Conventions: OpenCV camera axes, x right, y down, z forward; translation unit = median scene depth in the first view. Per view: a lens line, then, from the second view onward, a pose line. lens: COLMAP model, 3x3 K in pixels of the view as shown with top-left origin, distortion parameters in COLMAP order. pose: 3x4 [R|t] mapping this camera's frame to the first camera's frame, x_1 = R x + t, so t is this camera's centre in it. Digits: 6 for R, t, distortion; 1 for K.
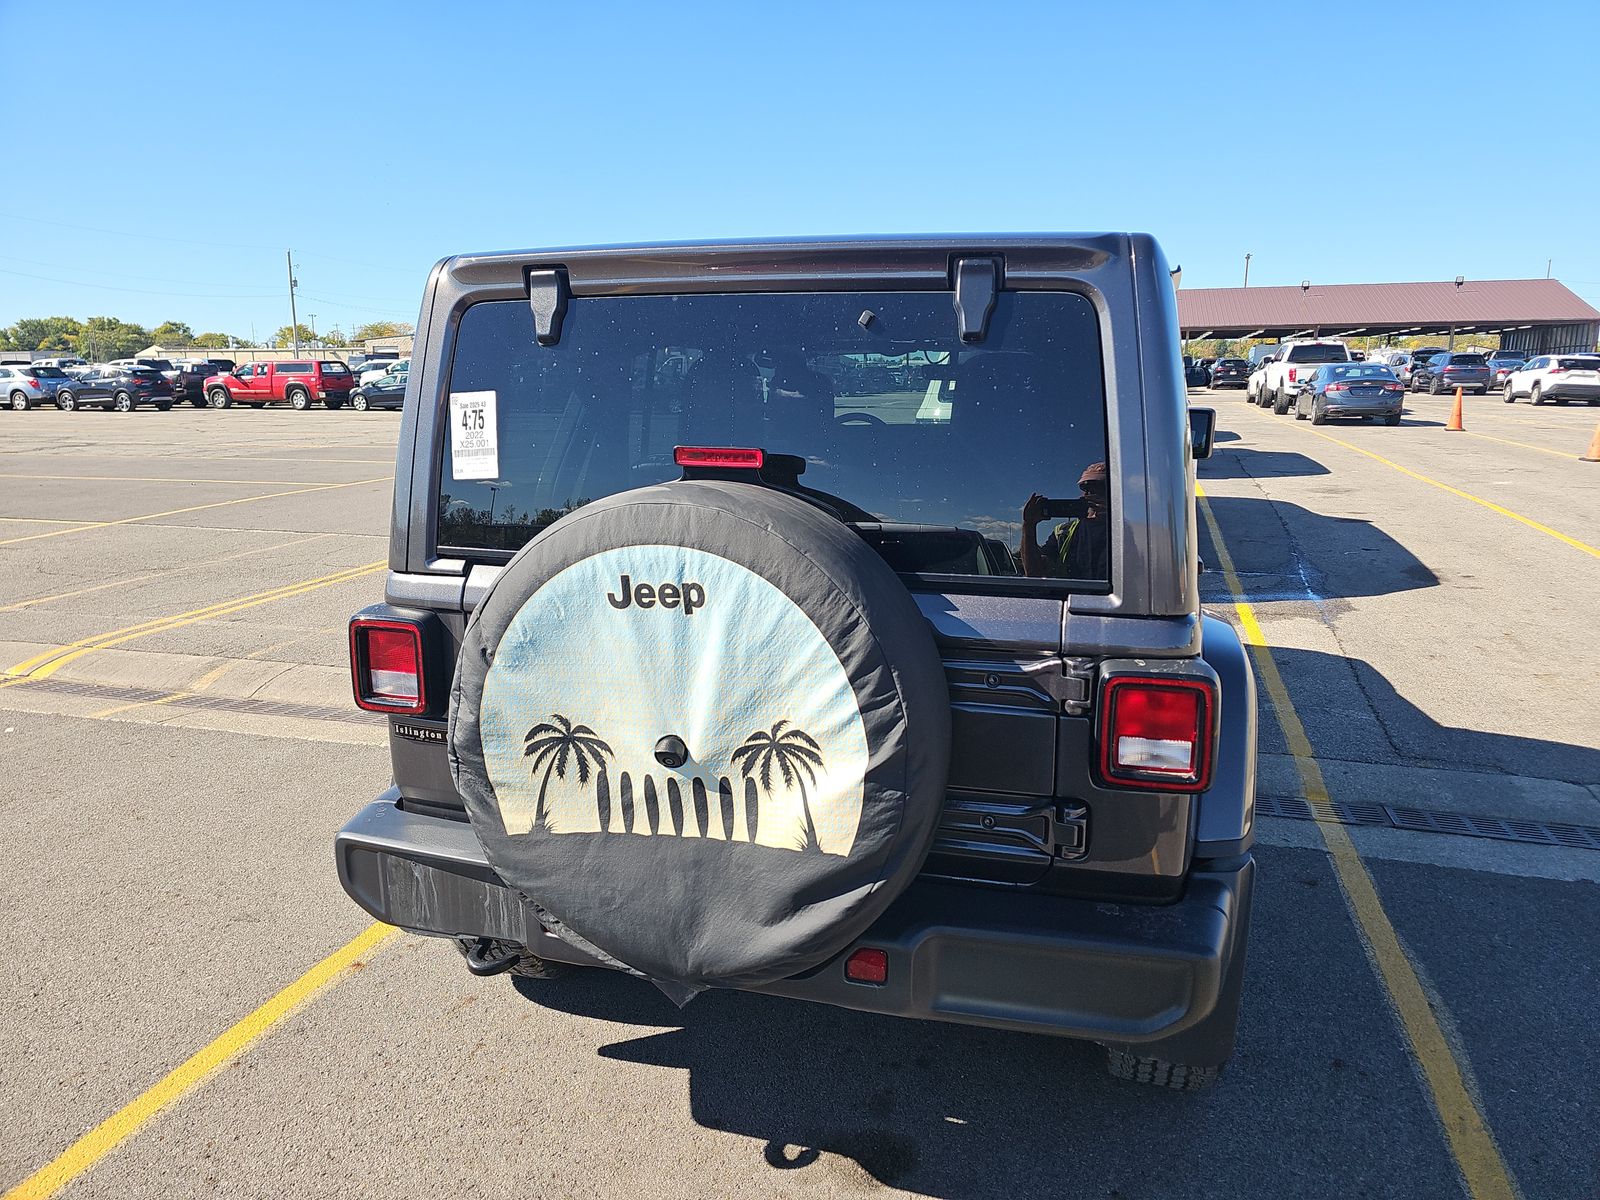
lens RADIAL K [[1073.3, 0, 804.5], [0, 1073.3, 607.7], [0, 0, 1]] dist [0.045775, -0.030794]
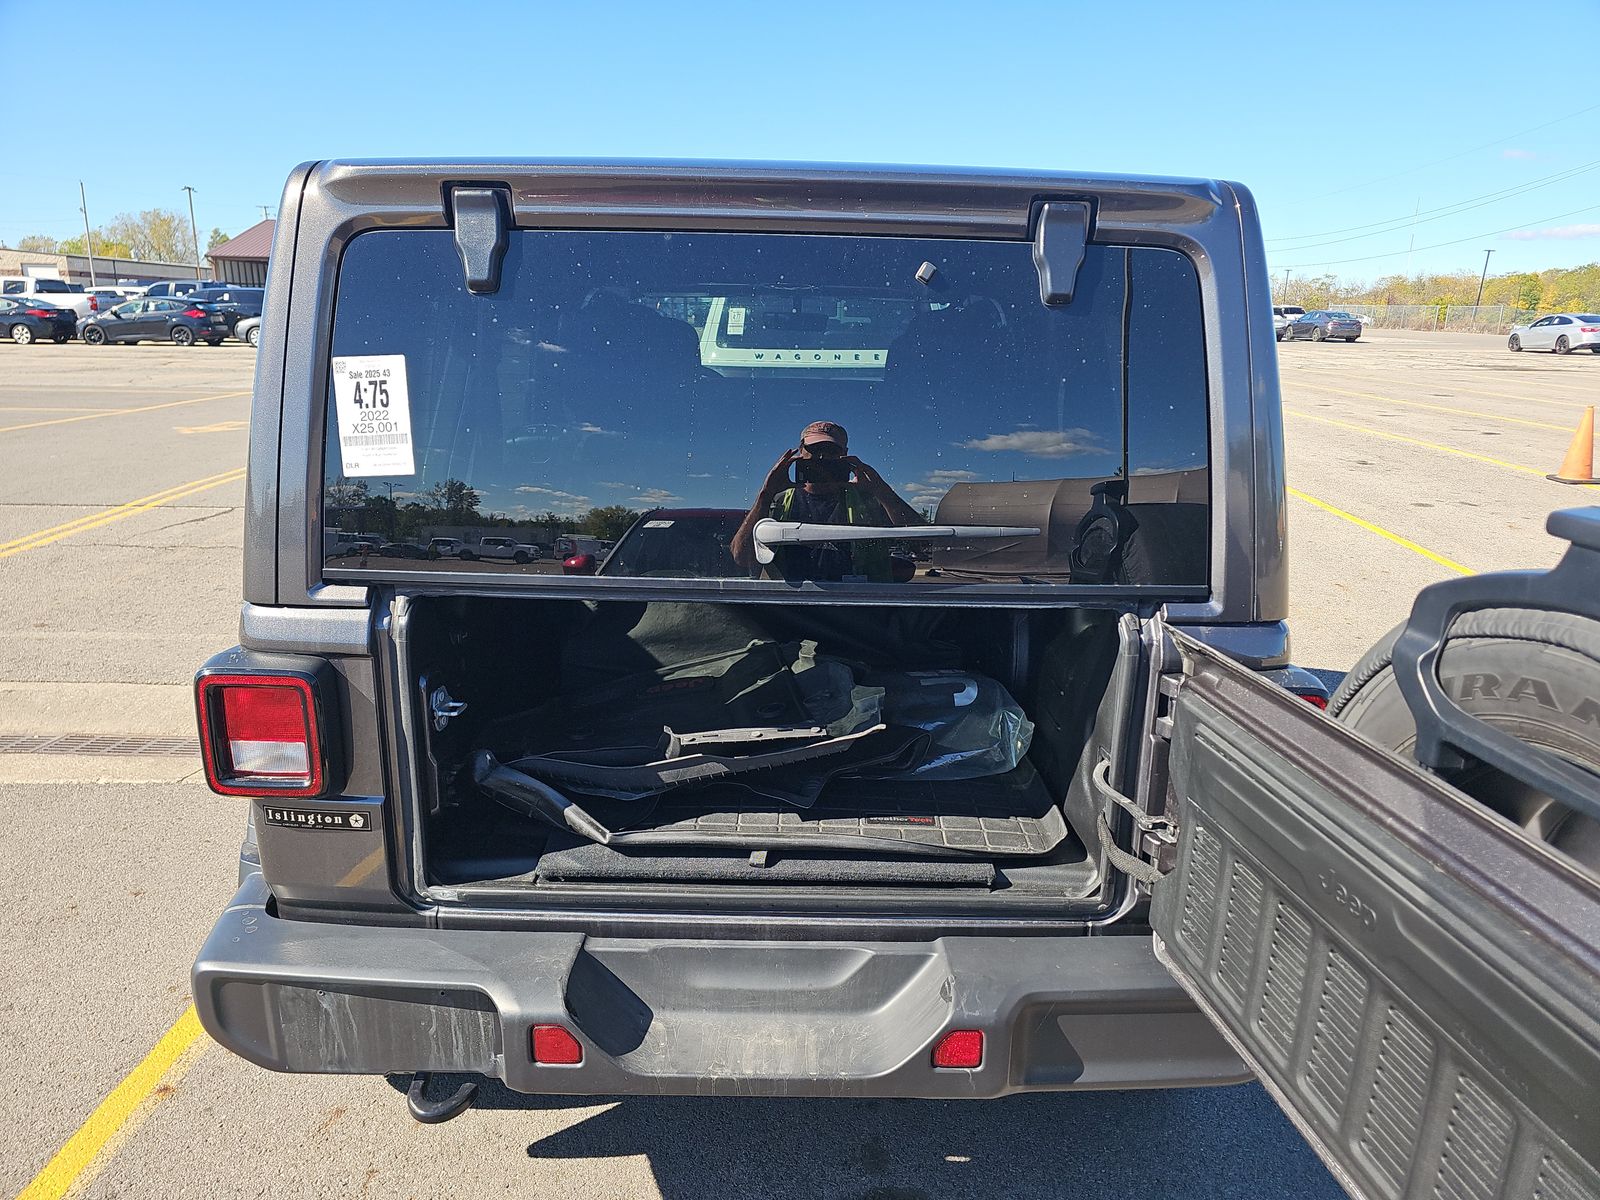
lens RADIAL K [[1067.7, 0, 795.6], [0, 1067.7, 622.1], [0, 0, 1]] dist [0.017610, -0.007196]
pose [[0.958341, -0.061716, 0.278880, -0.242203], [0.041413, 0.996084, 0.078119, -0.065208], [-0.282609, -0.063315, 0.957143, 0.215295]]
